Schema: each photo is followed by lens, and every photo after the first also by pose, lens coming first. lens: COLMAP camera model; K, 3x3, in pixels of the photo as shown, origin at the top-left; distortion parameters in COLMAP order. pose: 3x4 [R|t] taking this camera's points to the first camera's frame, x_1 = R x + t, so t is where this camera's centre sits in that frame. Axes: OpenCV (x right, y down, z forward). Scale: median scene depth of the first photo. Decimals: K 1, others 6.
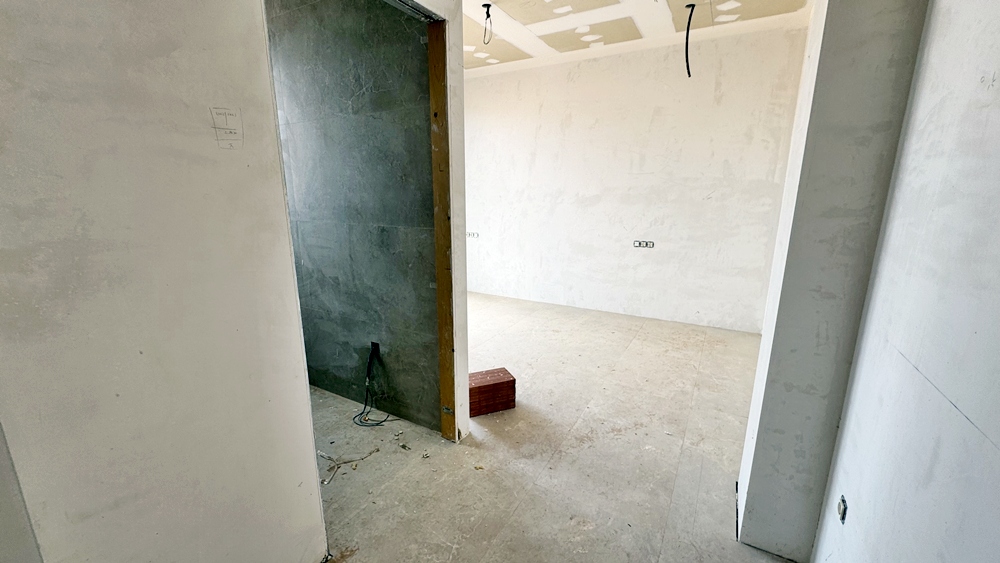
lens RADIAL K [[398.7, 0, 500.8], [0, 398.7, 280.4], [0, 0, 1]] dist [-0.004613, 0.000579]
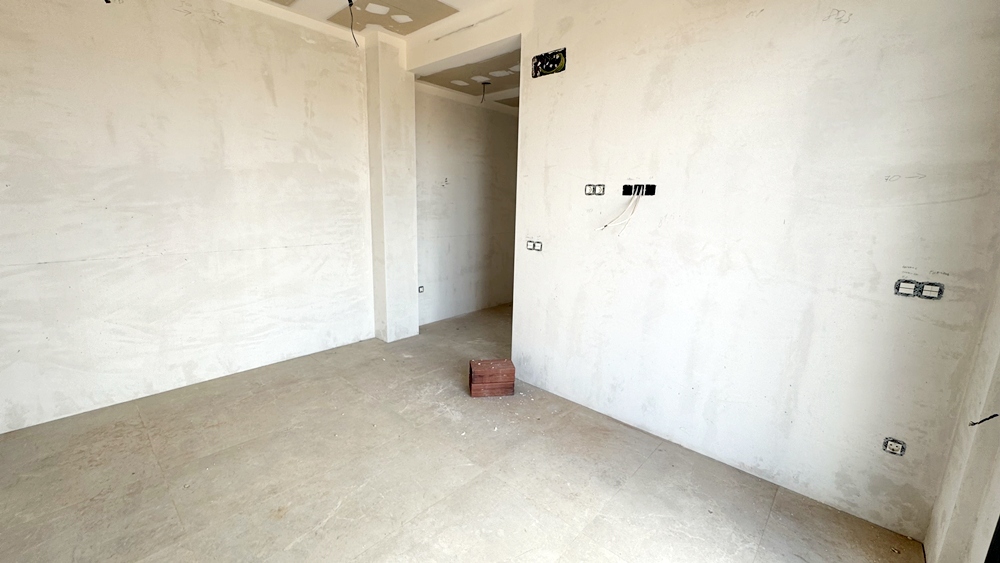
lens RADIAL K [[398.7, 0, 502.2], [0, 398.7, 284.0], [0, 0, 1]] dist [-0.004613, 0.000579]
pose [[-0.976326, -0.067733, 0.205426, -0.259794], [0.023324, 0.911204, 0.411295, -0.409077], [-0.215044, 0.406349, -0.888052, 1.757650]]
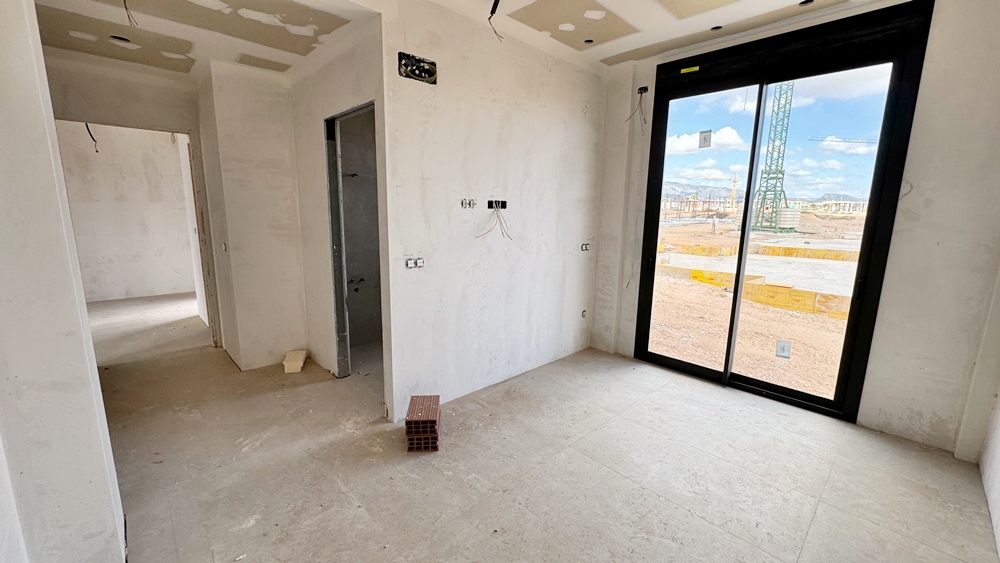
lens RADIAL K [[398.7, 0, 502.6], [0, 398.7, 282.8], [0, 0, 1]] dist [-0.004613, 0.000579]
pose [[-0.283636, 0.170469, -0.943658, 0.722262], [-0.232320, 0.942540, 0.240095, -0.302749], [0.930364, 0.287330, -0.227735, 1.200287]]
